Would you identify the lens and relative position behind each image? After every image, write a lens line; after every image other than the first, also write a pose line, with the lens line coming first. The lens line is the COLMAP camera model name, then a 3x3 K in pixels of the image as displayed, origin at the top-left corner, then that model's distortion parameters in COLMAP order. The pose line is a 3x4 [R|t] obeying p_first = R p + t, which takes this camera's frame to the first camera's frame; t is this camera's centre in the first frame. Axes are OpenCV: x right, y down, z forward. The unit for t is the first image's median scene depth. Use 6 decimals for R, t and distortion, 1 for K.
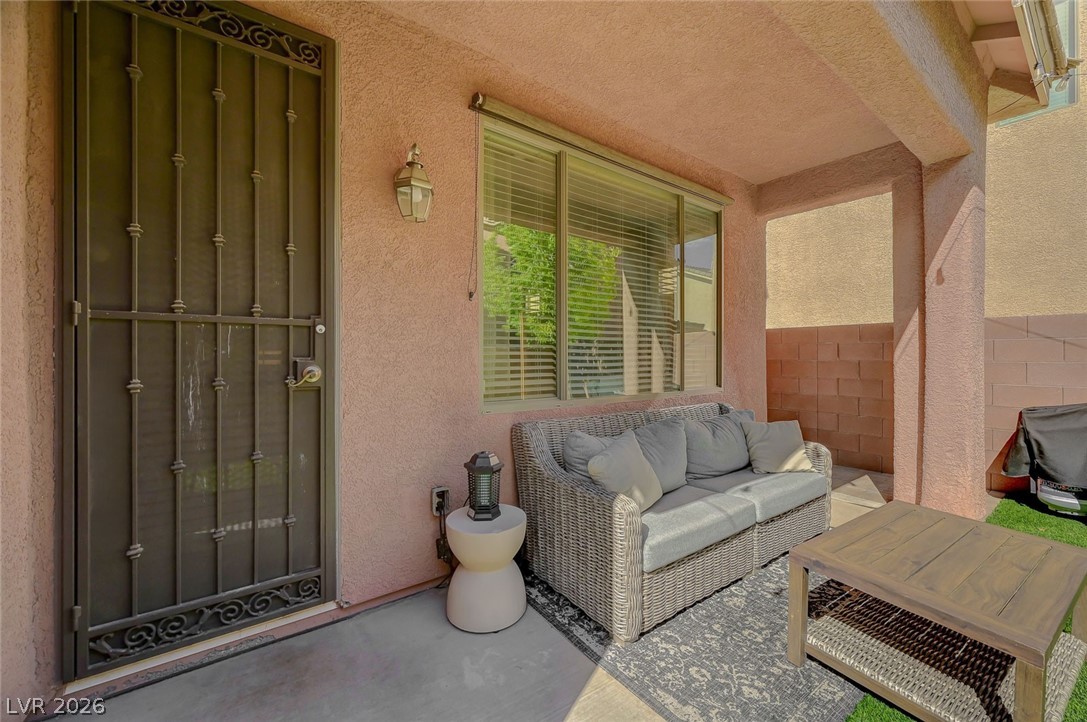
lens RADIAL K [[432.3, 0, 543.9], [0, 432.3, 364.7], [0, 0, 1]] dist [-0.005637, 0.000094]
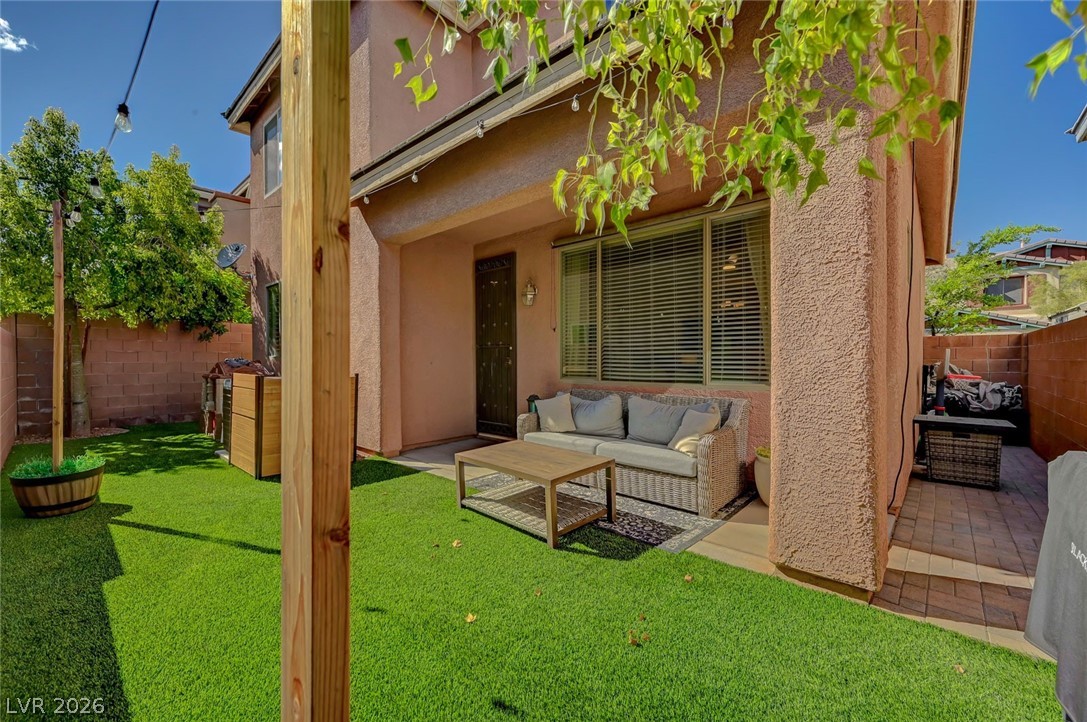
lens RADIAL K [[447.4, 0, 543.5], [0, 447.4, 361.0], [0, 0, 1]] dist [0.000036, -0.000062]
pose [[0.183554, -0.000859, -0.983009, 2.548943], [-0.011505, 0.999929, -0.003022, 0.015929], [0.982942, 0.011864, 0.183531, 0.605120]]
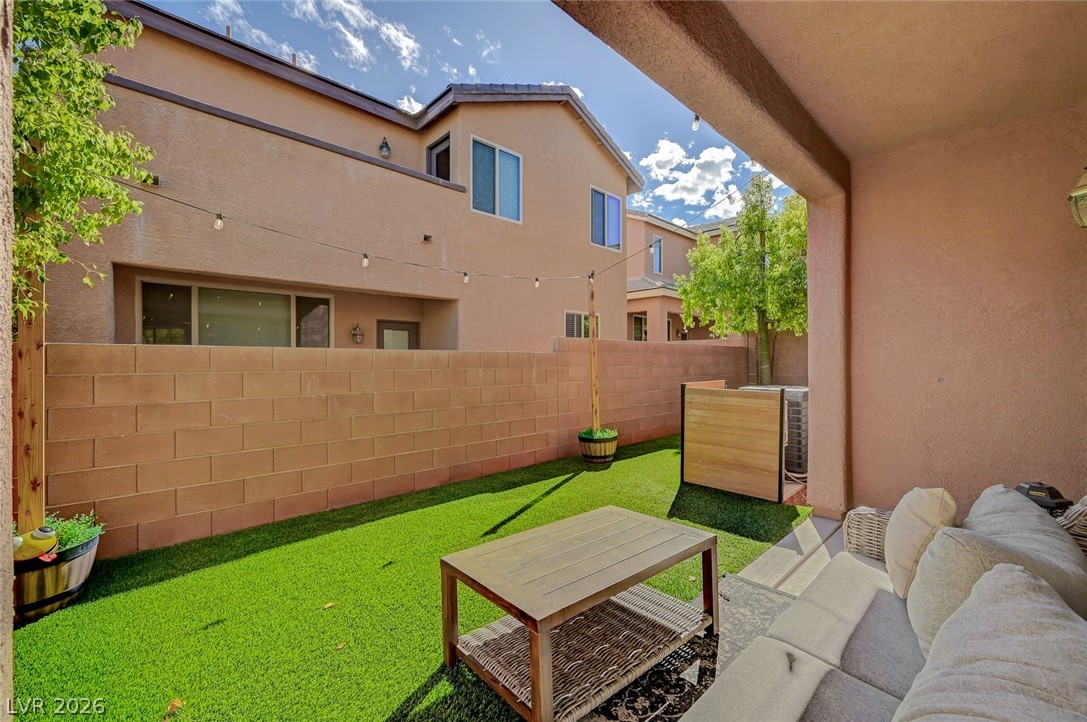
lens RADIAL K [[447.8, 0, 543.1], [0, 447.8, 355.8], [0, 0, 1]] dist [0.000112, 0.000031]
pose [[-0.994107, -0.000683, -0.108397, 1.026150], [-0.001939, 0.999932, 0.011476, -0.069174], [0.108382, 0.011619, -0.994041, 1.886460]]
